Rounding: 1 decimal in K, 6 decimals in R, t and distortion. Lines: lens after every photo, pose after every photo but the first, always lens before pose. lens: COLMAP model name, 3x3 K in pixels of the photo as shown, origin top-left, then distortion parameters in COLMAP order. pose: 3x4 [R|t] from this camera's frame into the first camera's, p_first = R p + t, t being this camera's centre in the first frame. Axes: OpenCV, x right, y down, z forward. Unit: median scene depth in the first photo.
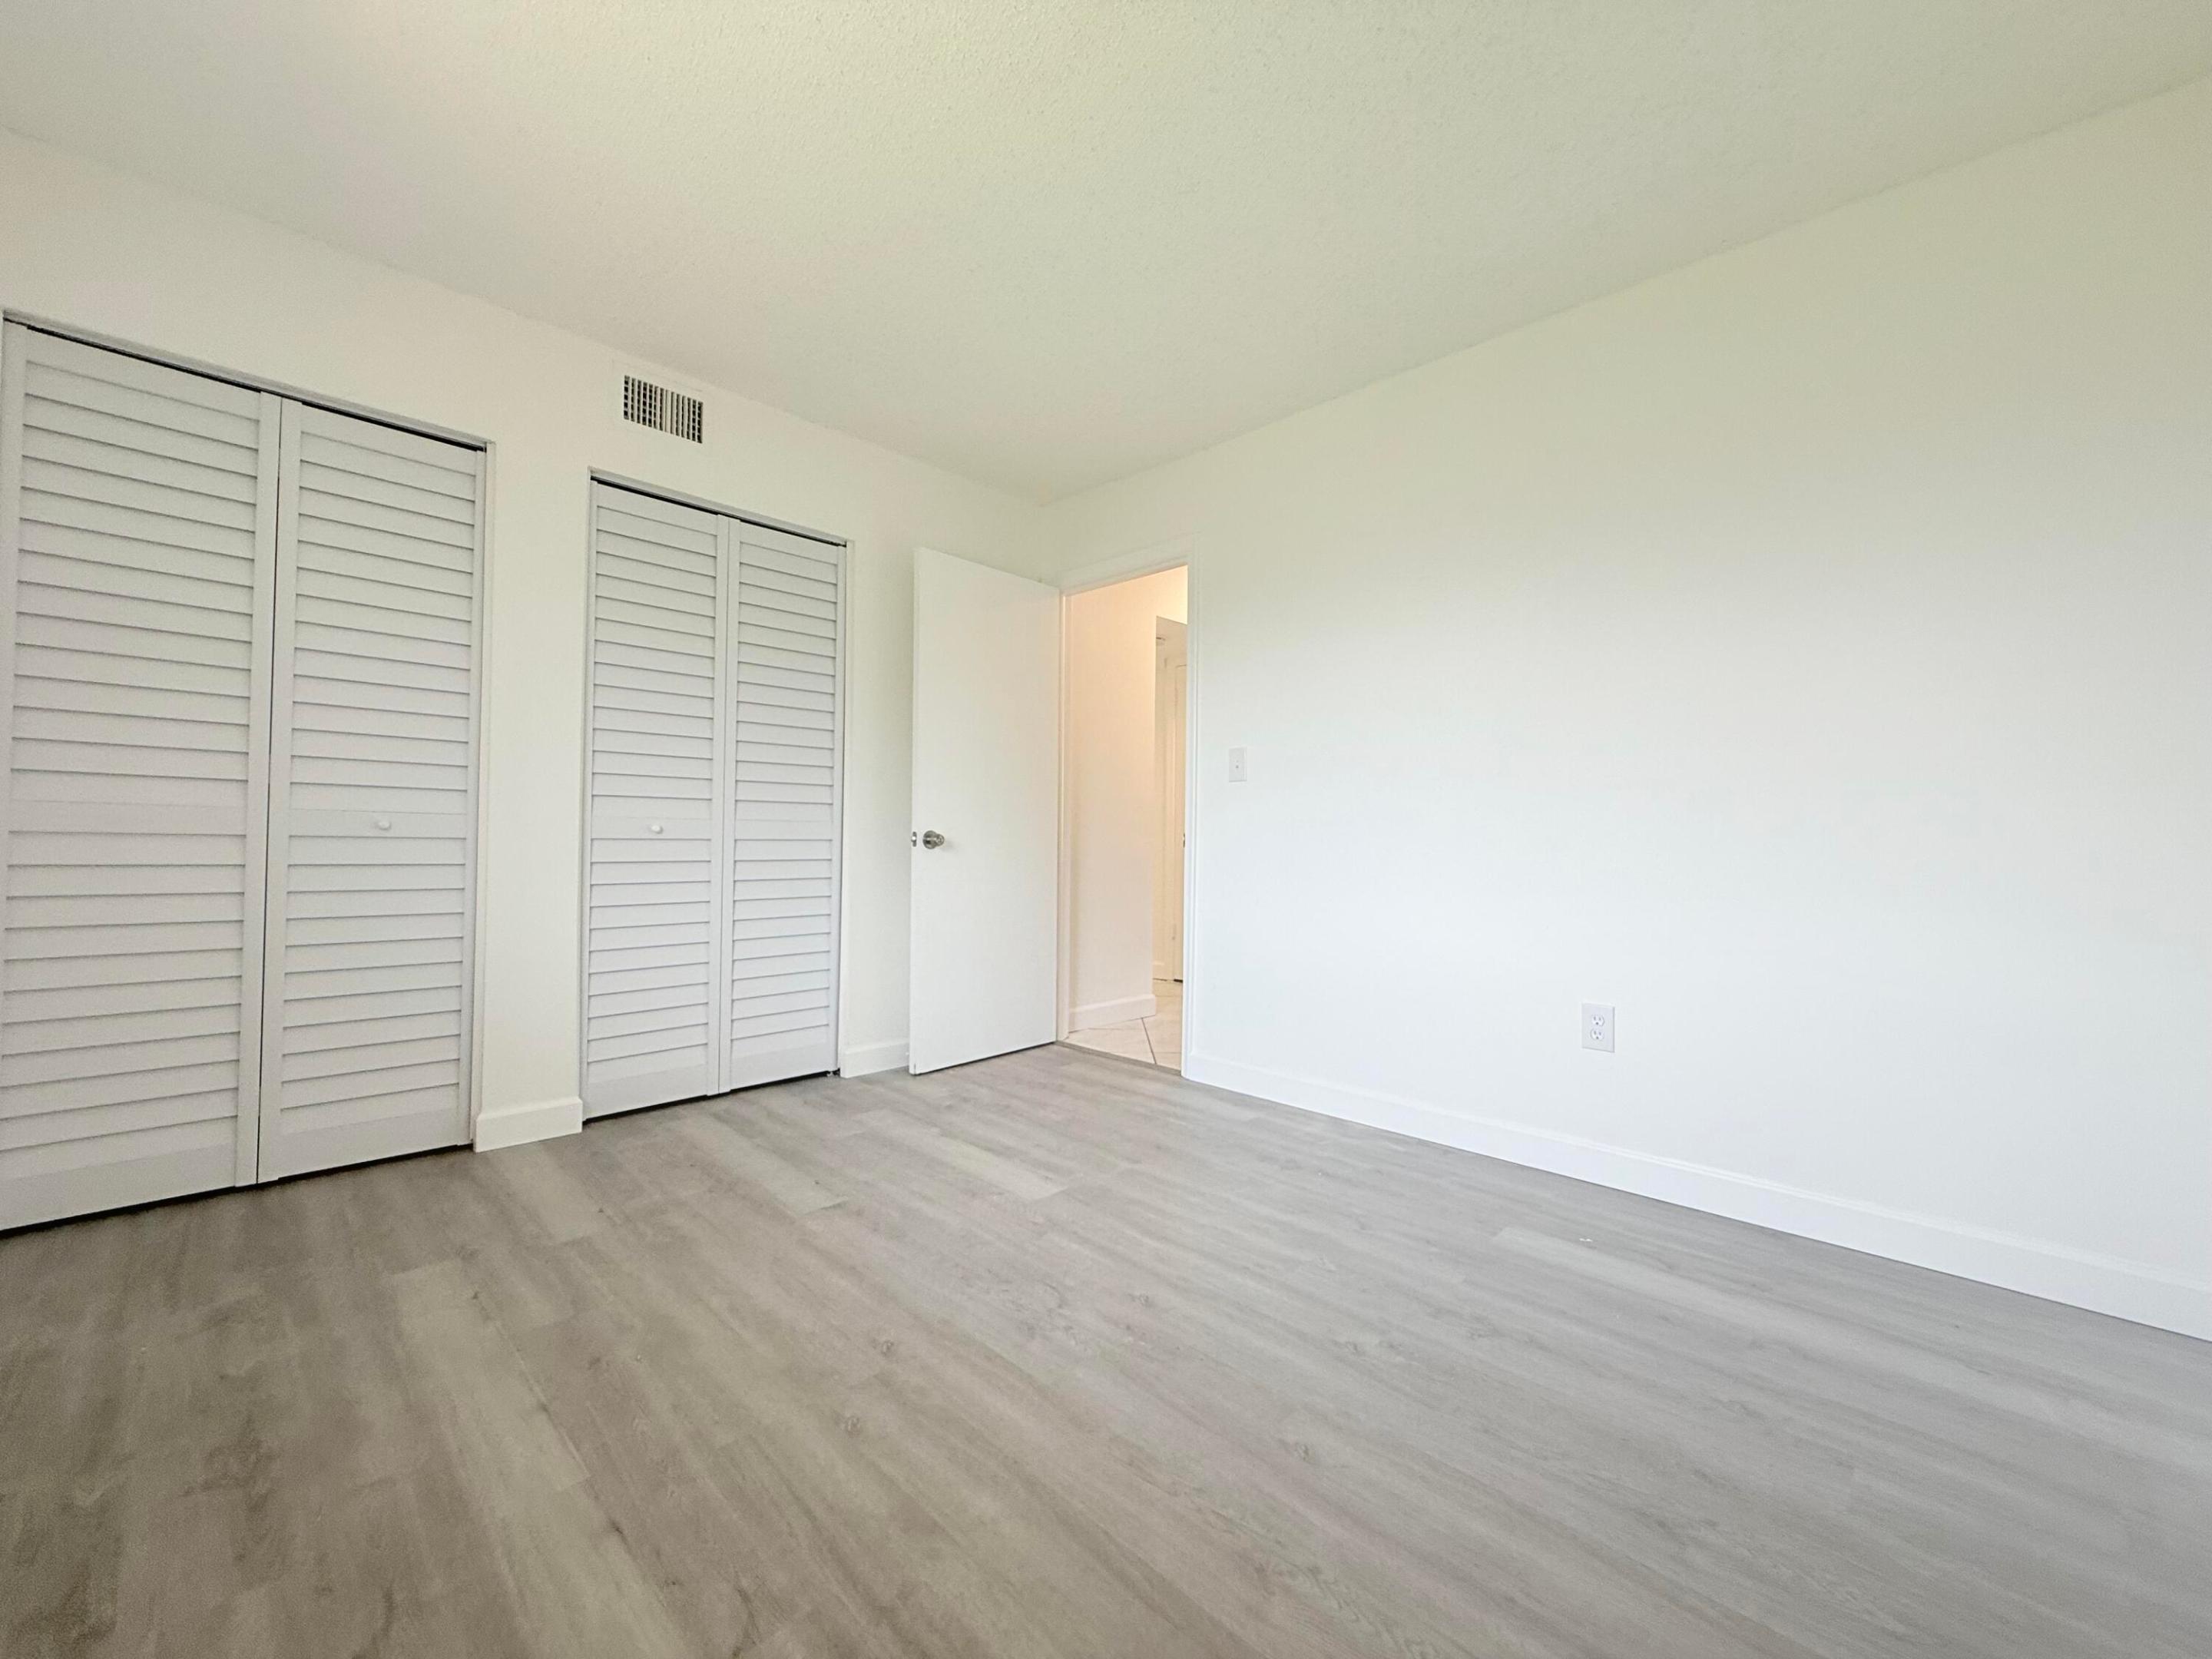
lens RADIAL K [[882.3, 0, 1101.9], [0, 882.3, 829.8], [0, 0, 1]] dist [0.000903, -0.000160]
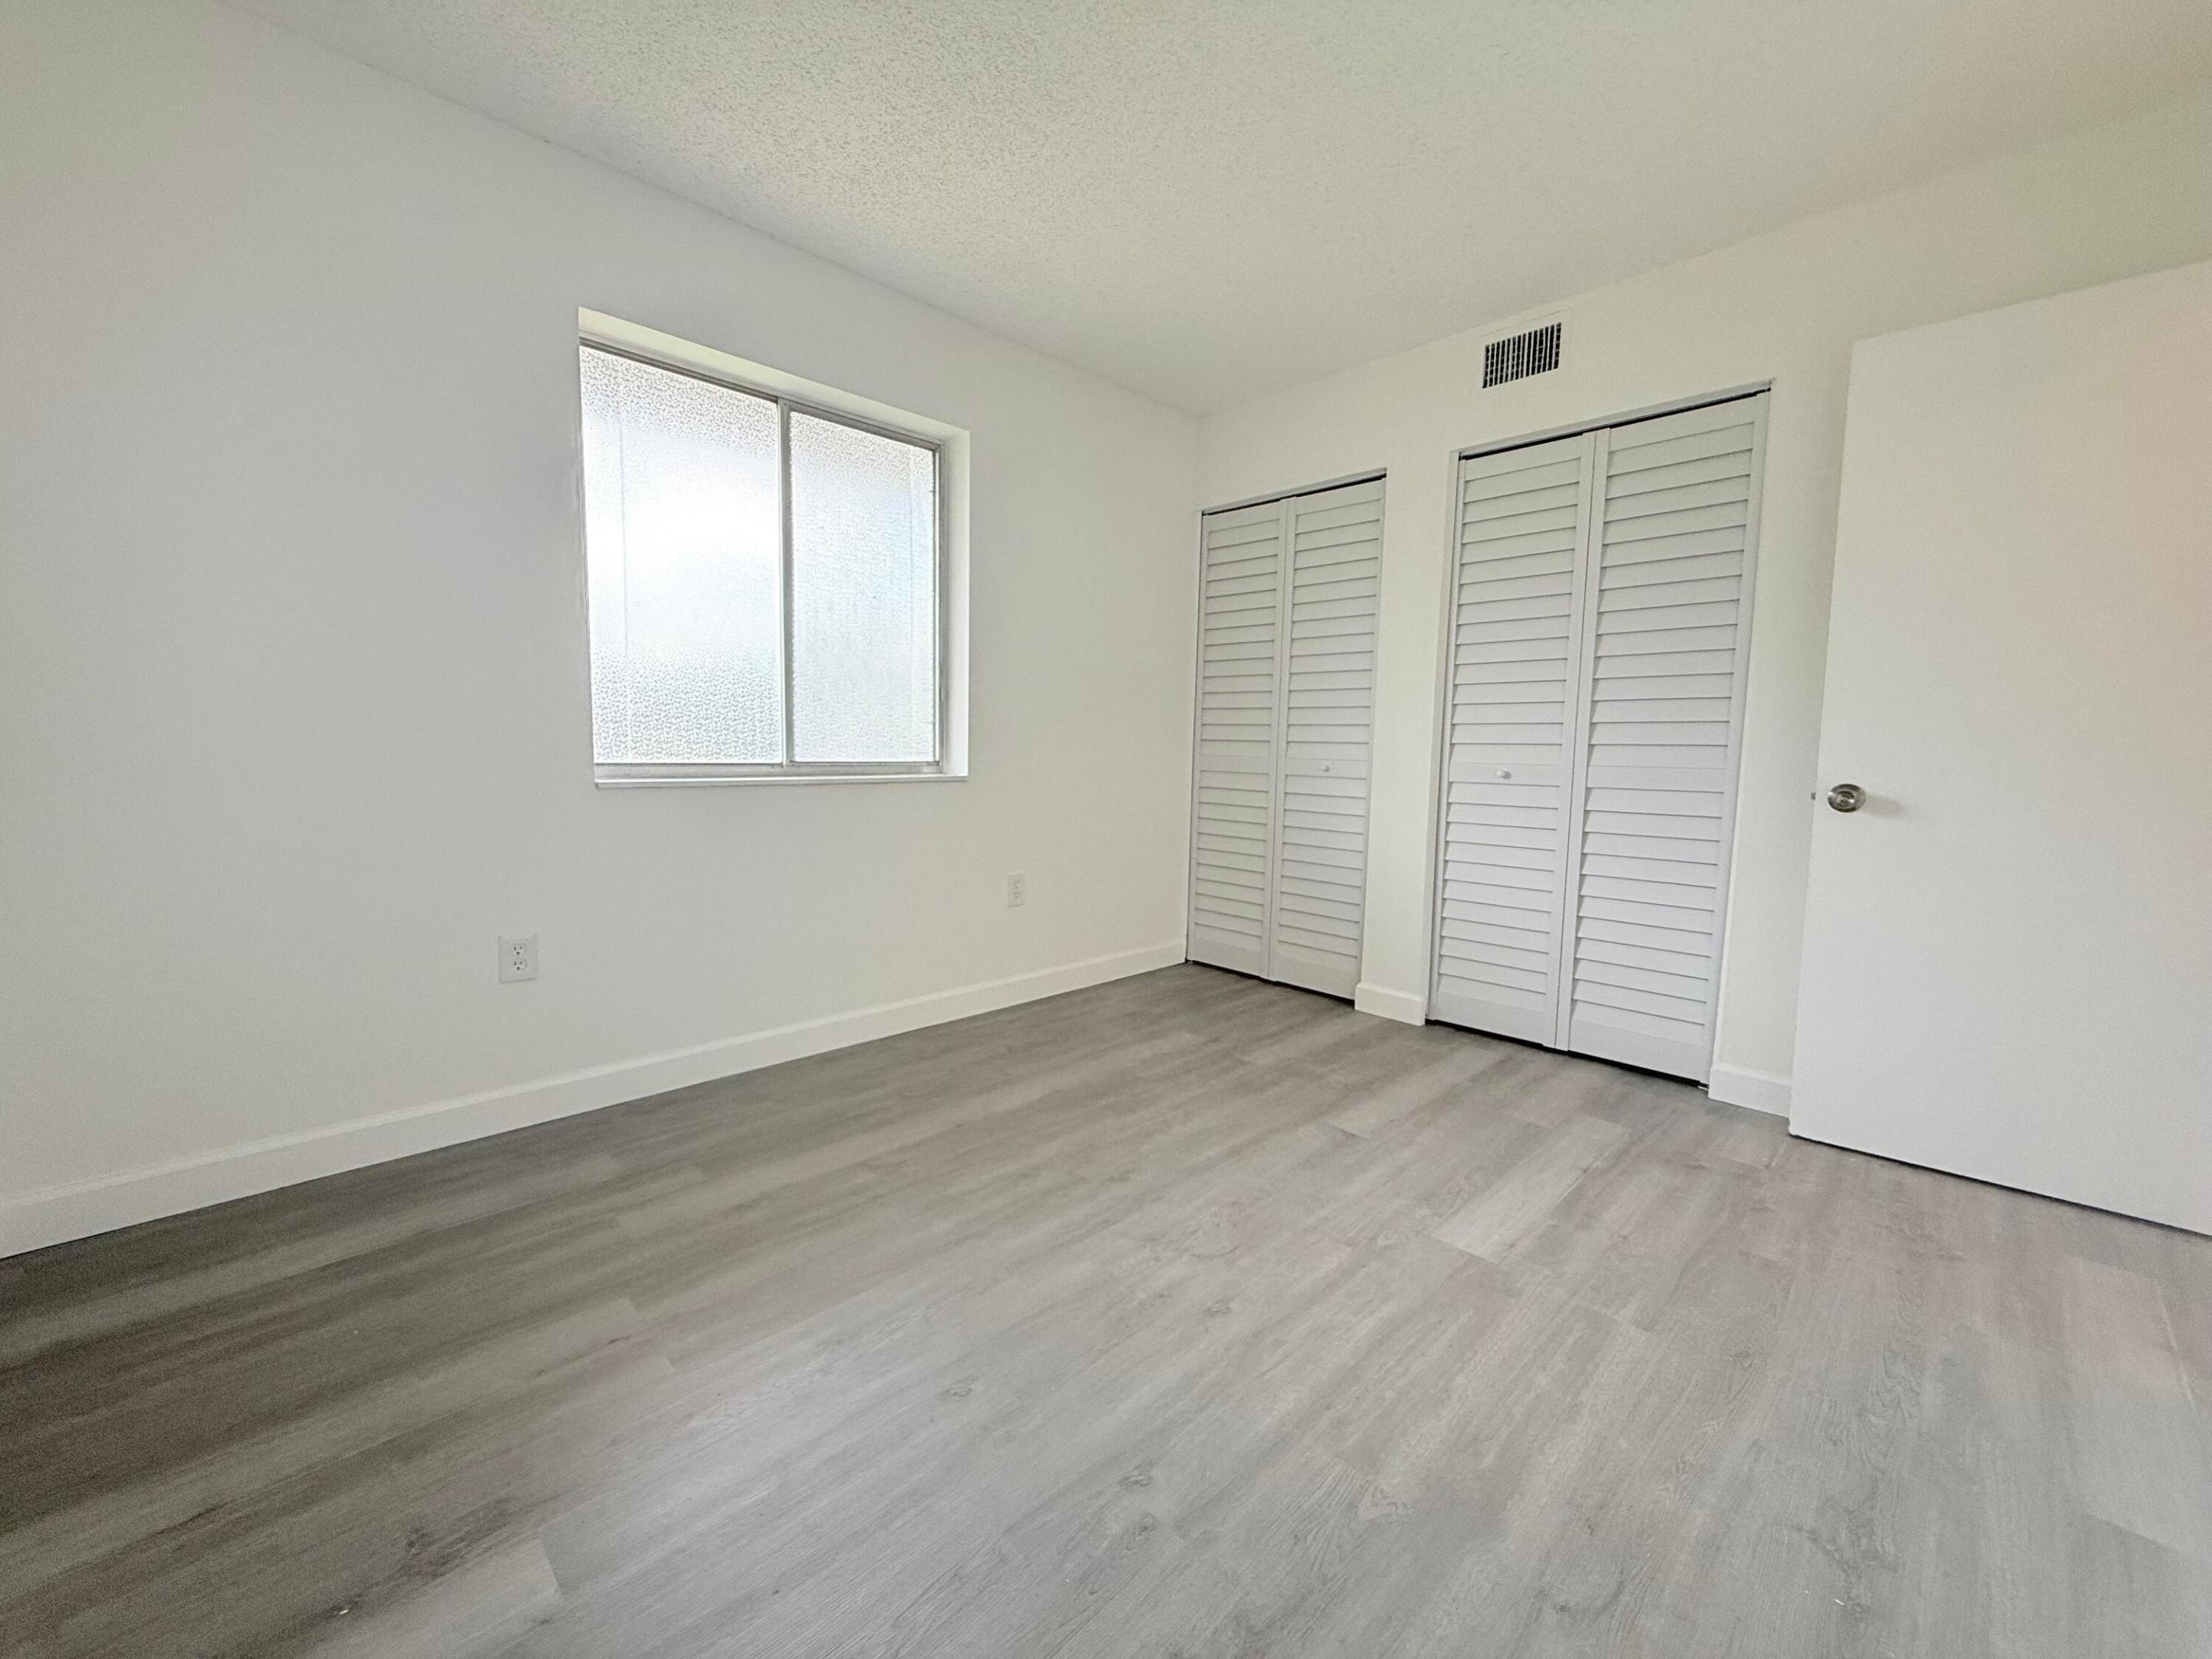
lens RADIAL K [[882.3, 0, 1101.9], [0, 882.3, 829.8], [0, 0, 1]] dist [0.000903, -0.000160]
pose [[-0.020954, 0.079375, -0.996625, 0.664979], [-0.009557, 0.996782, 0.079588, -0.016681], [0.999735, 0.011192, -0.020128, 0.656462]]
